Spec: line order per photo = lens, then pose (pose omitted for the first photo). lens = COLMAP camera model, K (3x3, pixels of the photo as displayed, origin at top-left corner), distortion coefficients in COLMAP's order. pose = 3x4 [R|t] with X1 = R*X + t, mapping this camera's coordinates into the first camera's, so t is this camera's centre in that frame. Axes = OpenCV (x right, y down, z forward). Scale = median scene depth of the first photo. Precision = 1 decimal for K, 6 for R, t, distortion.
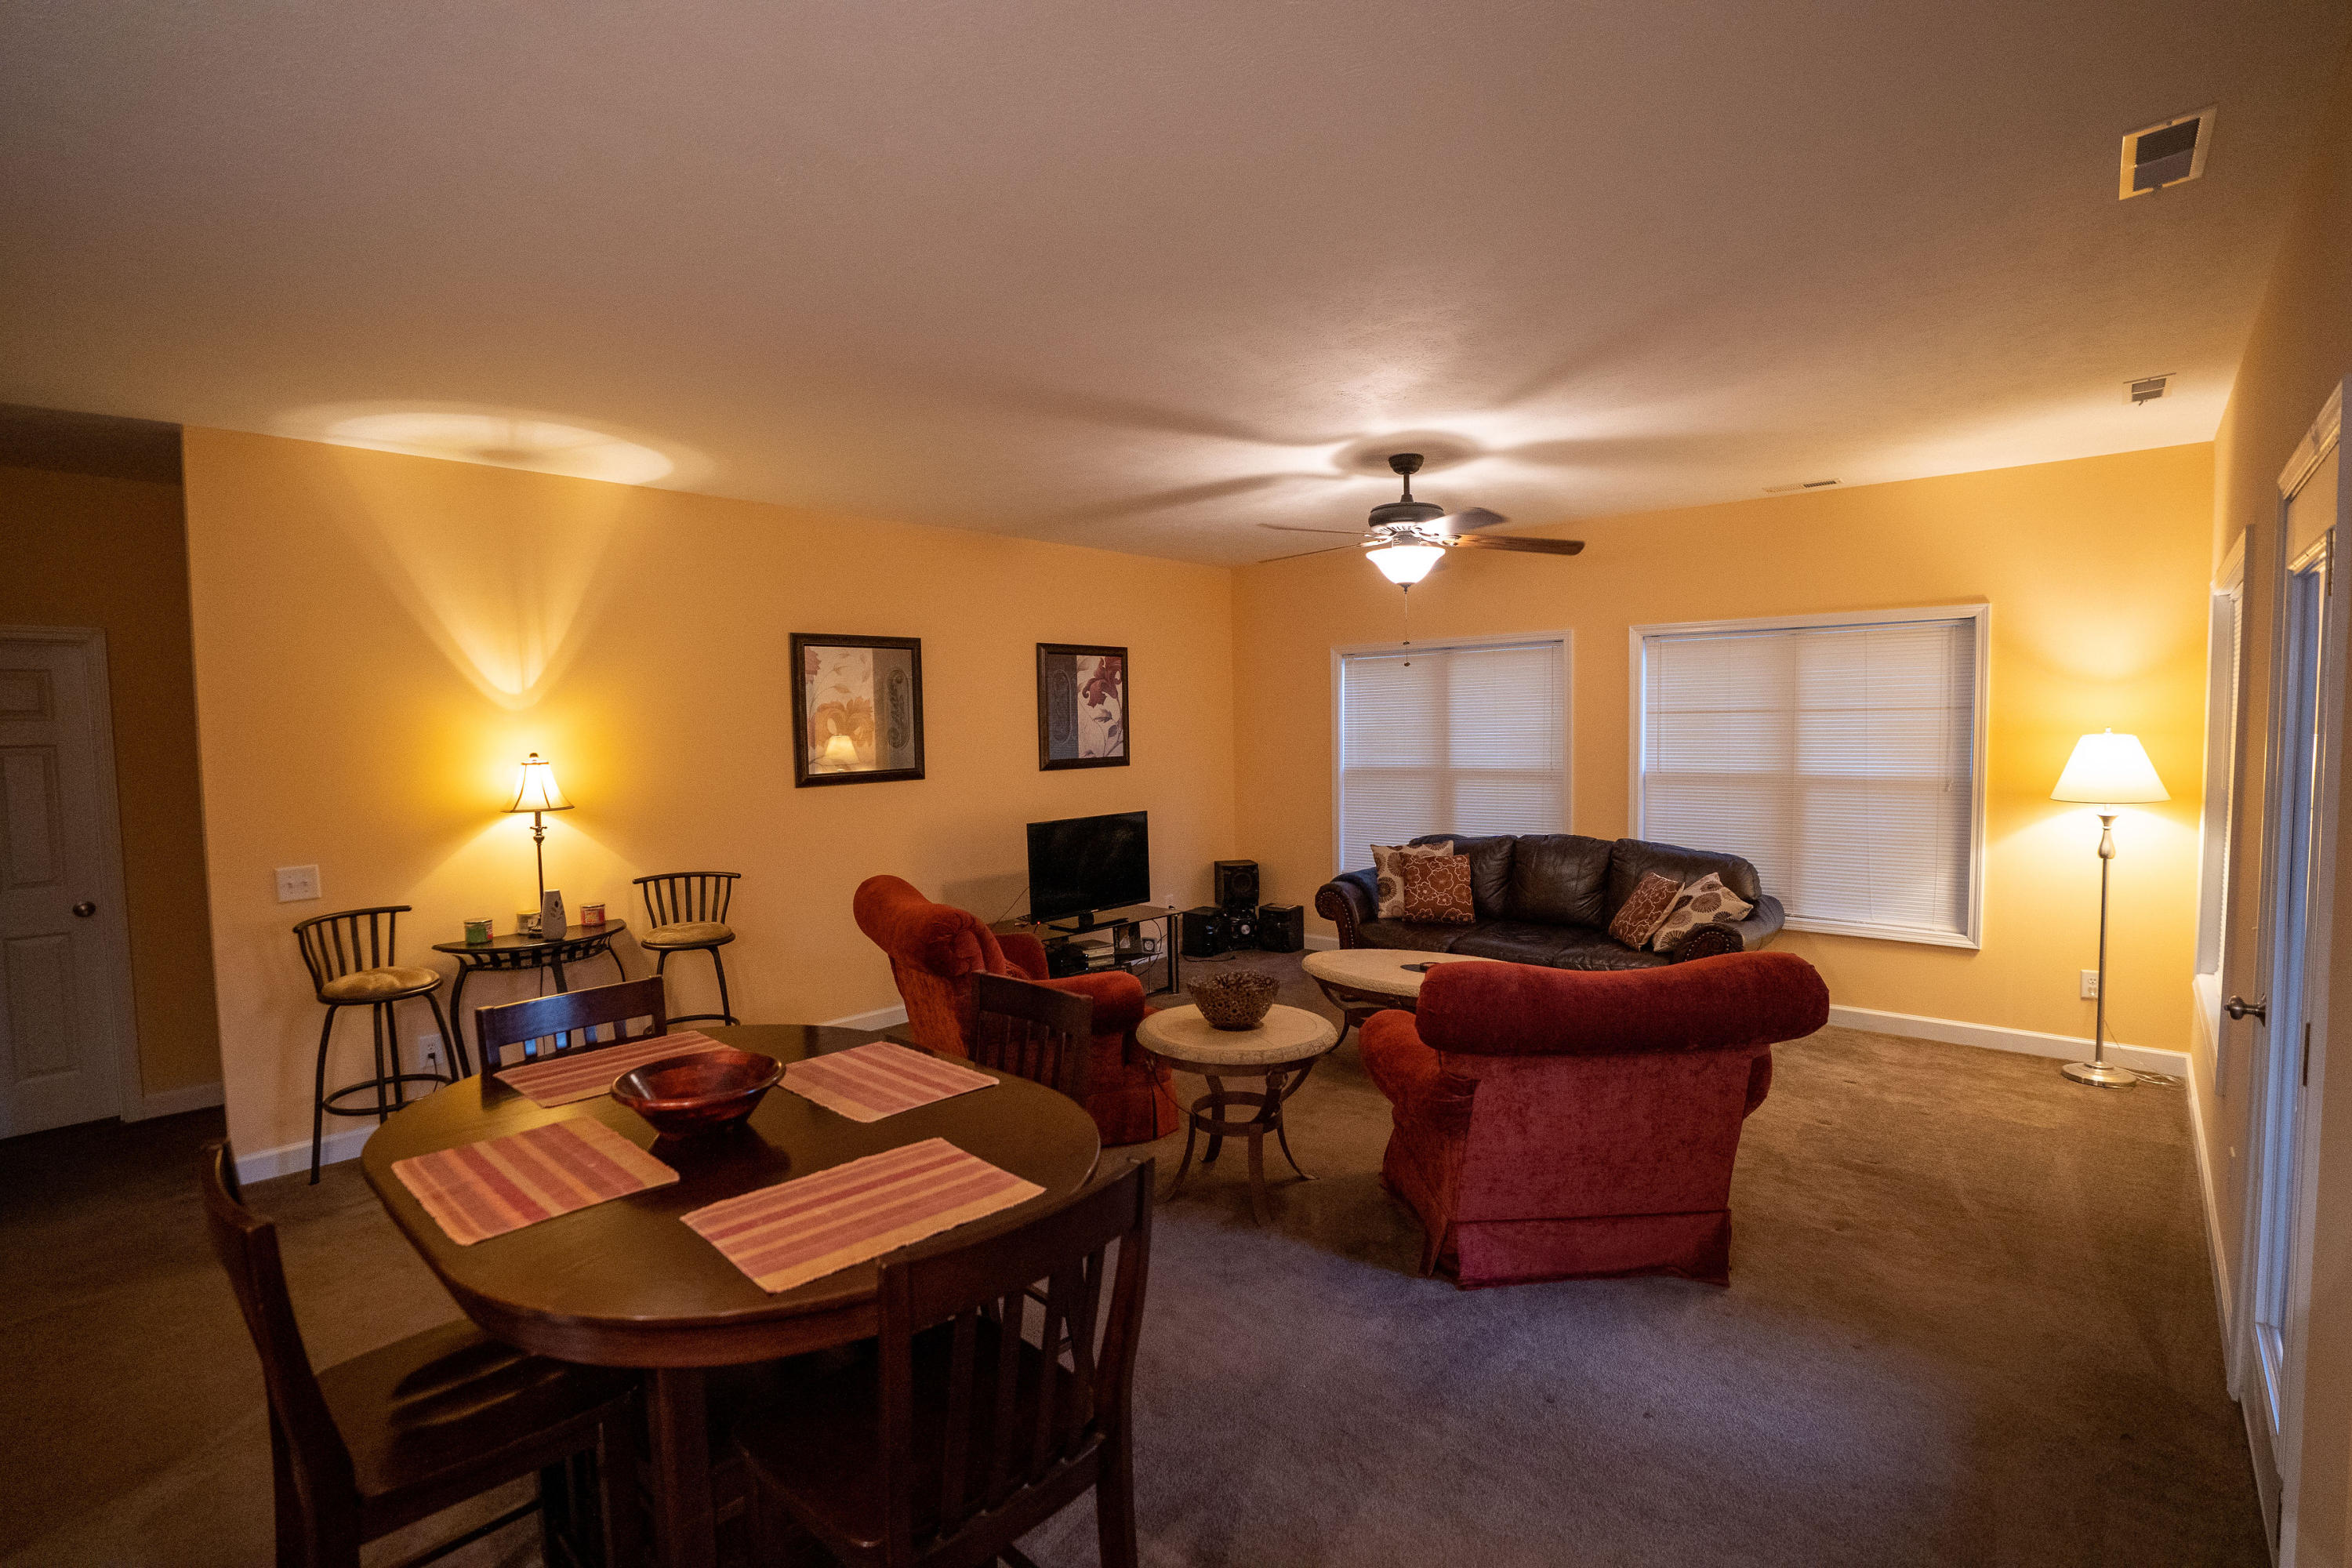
lens RADIAL K [[1078.2, 0, 1158.1], [0, 1078.2, 779.9], [0, 0, 1]] dist [-0.063421, 0.023928]
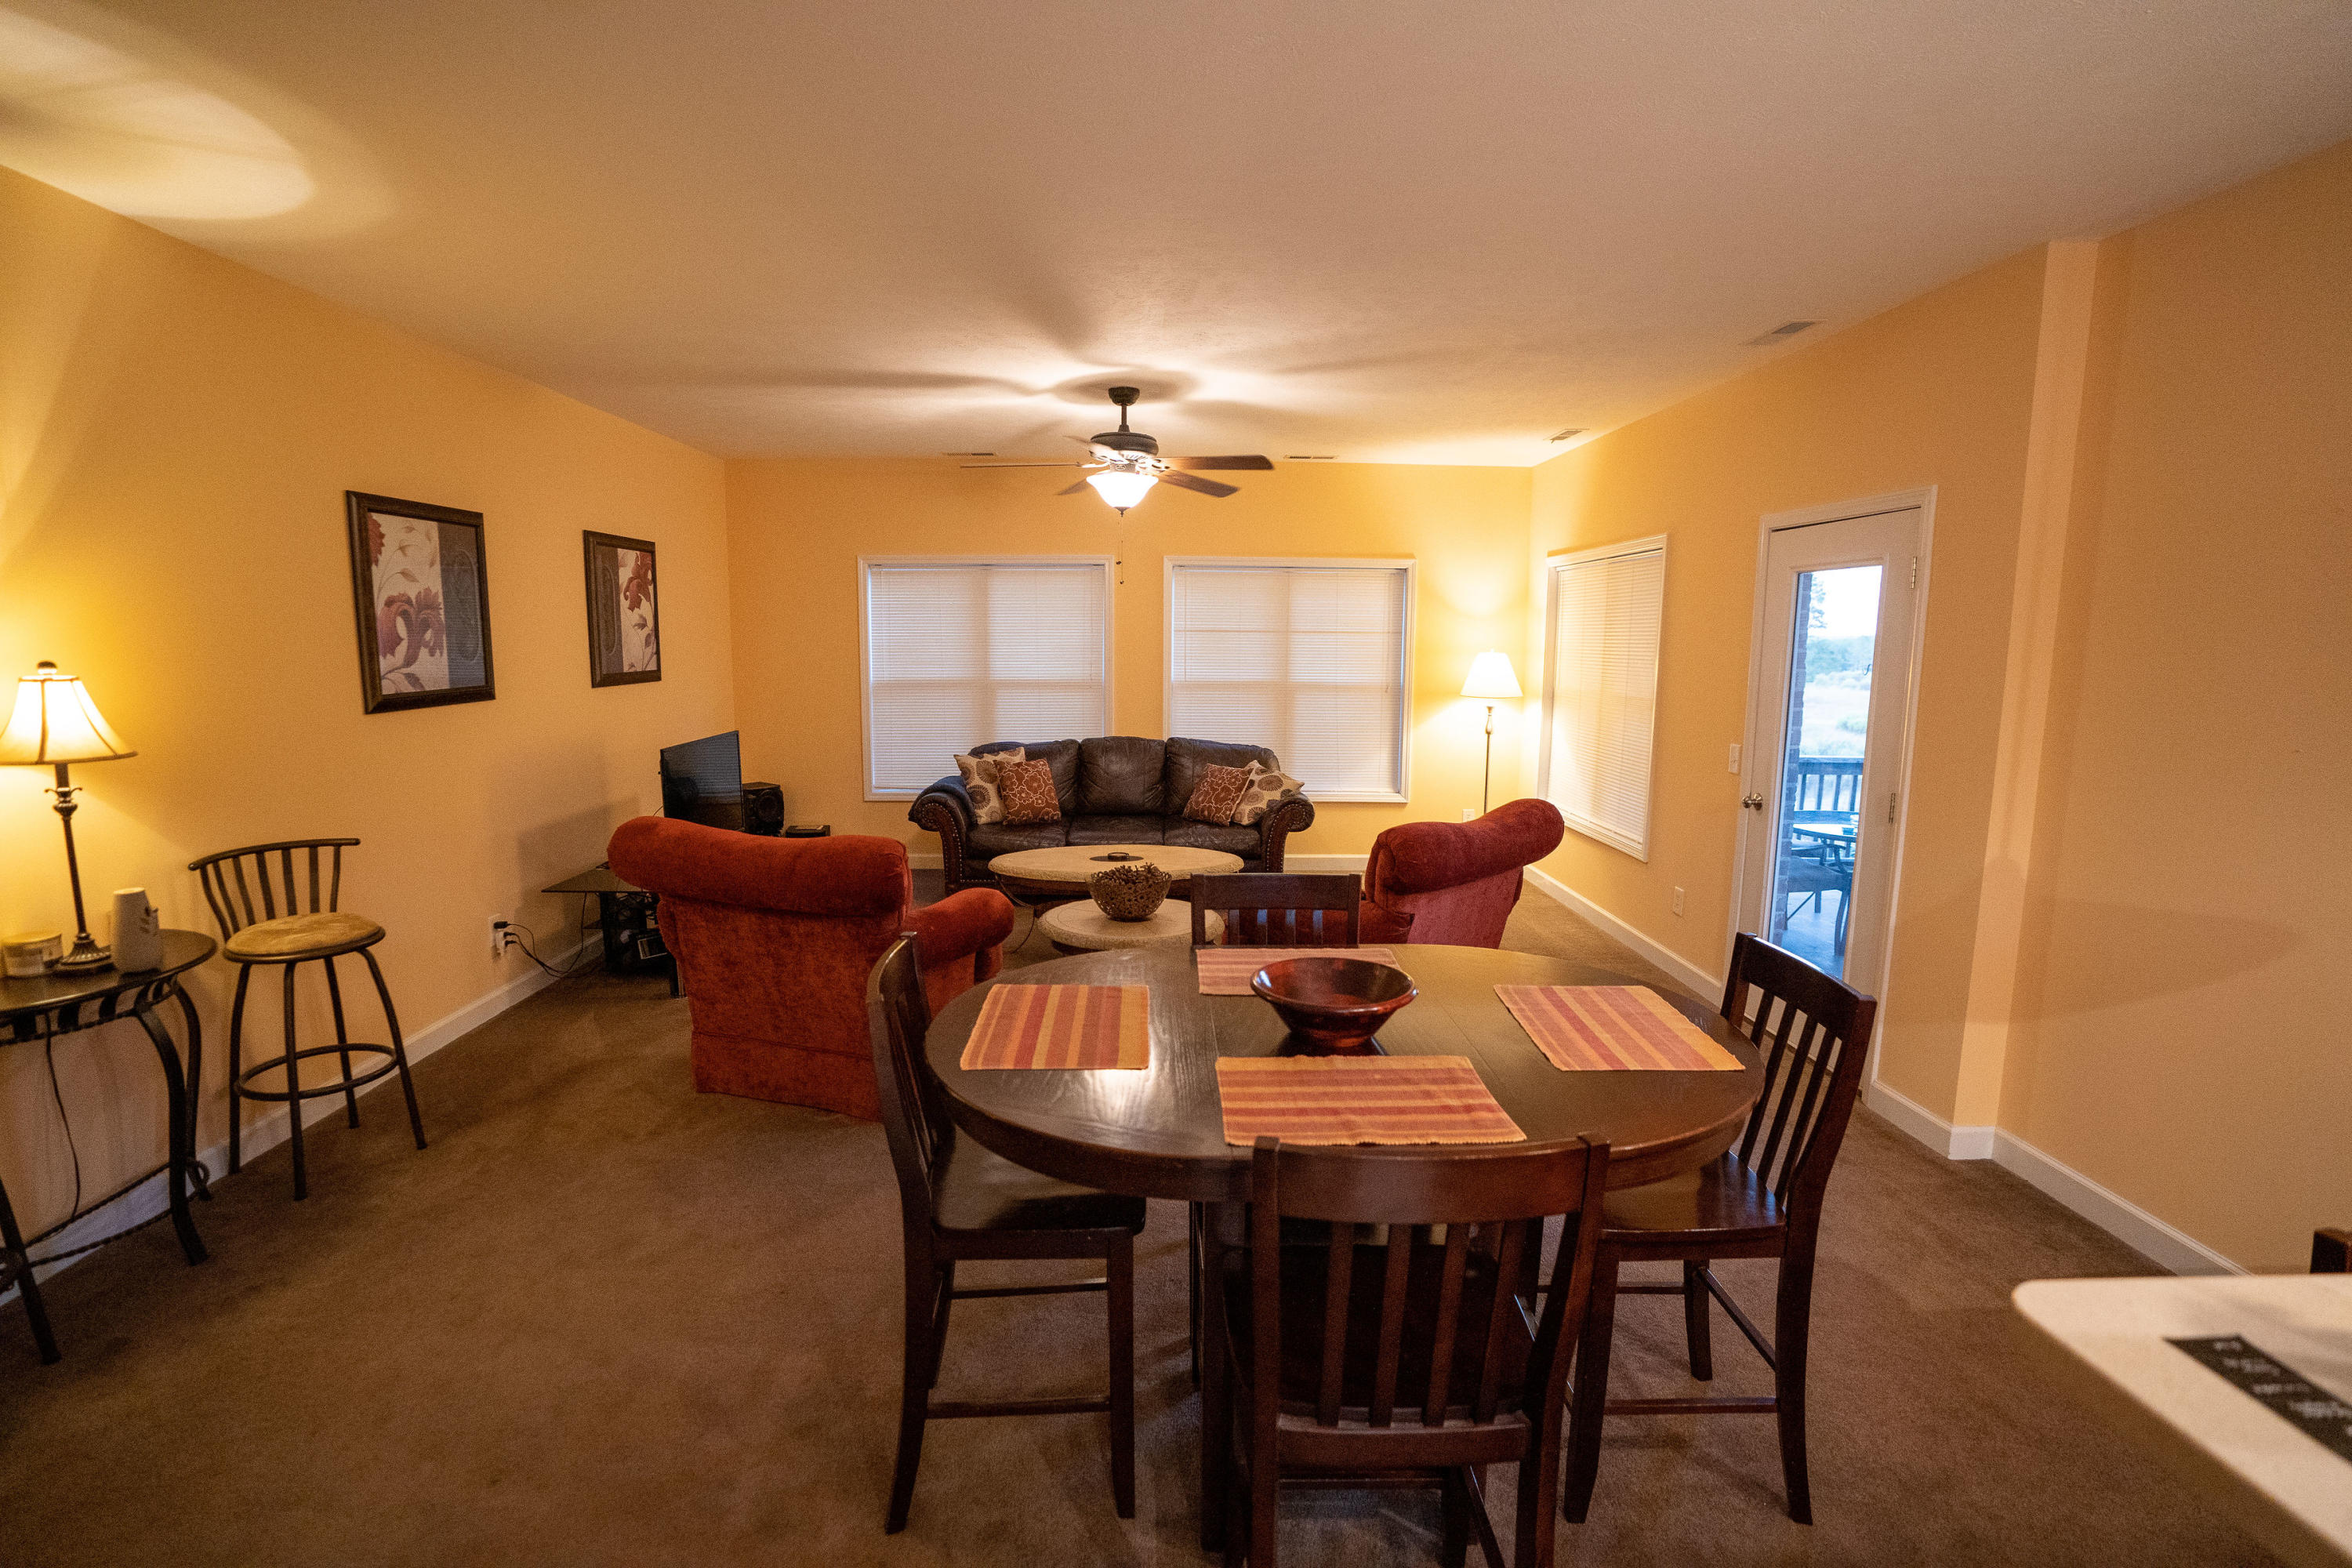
lens RADIAL K [[1078.2, 0, 1158.1], [0, 1078.2, 779.9], [0, 0, 1]] dist [-0.063421, 0.023928]
pose [[0.739677, -0.068885, 0.669427, -0.404149], [0.016762, 0.996325, 0.084002, 0.001165], [-0.672753, -0.050914, 0.738113, 0.129759]]
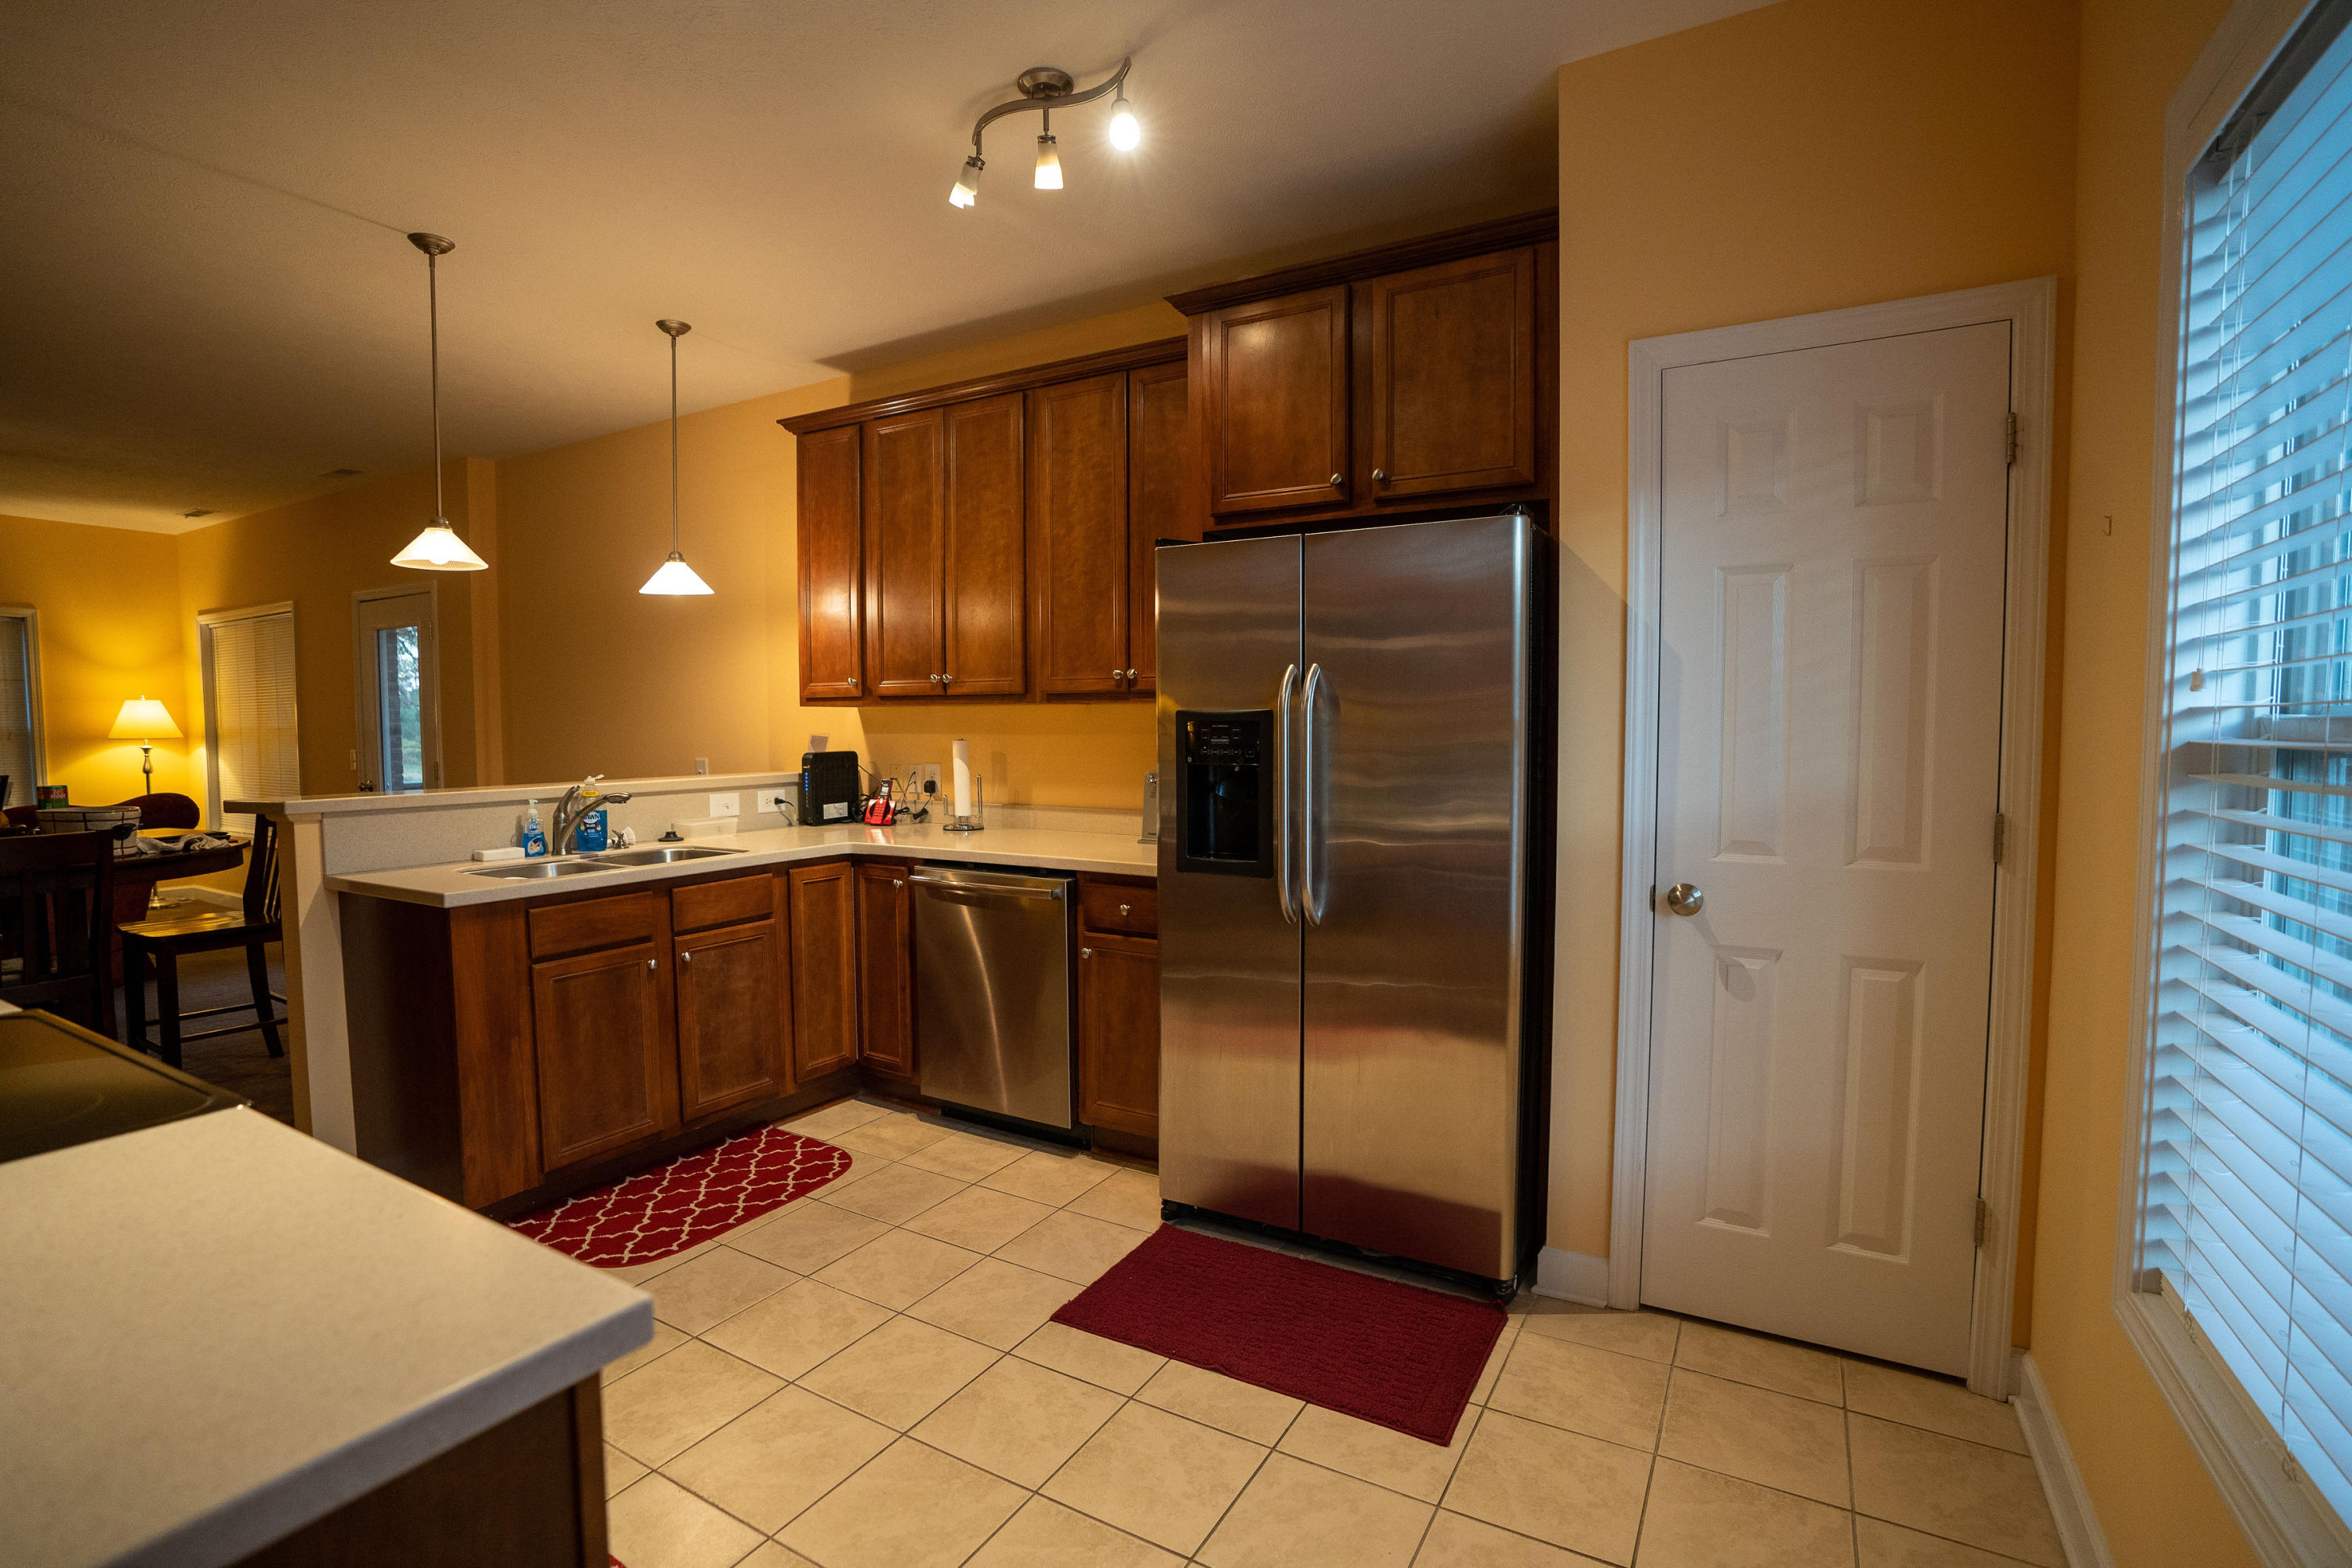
lens RADIAL K [[1078.2, 0, 1158.1], [0, 1078.2, 779.9], [0, 0, 1]] dist [-0.063421, 0.023928]
pose [[-0.202097, -0.038452, 0.978610, -0.830116], [0.057042, 0.997071, 0.050957, 0.074309], [-0.977703, 0.066120, -0.199311, -0.199501]]
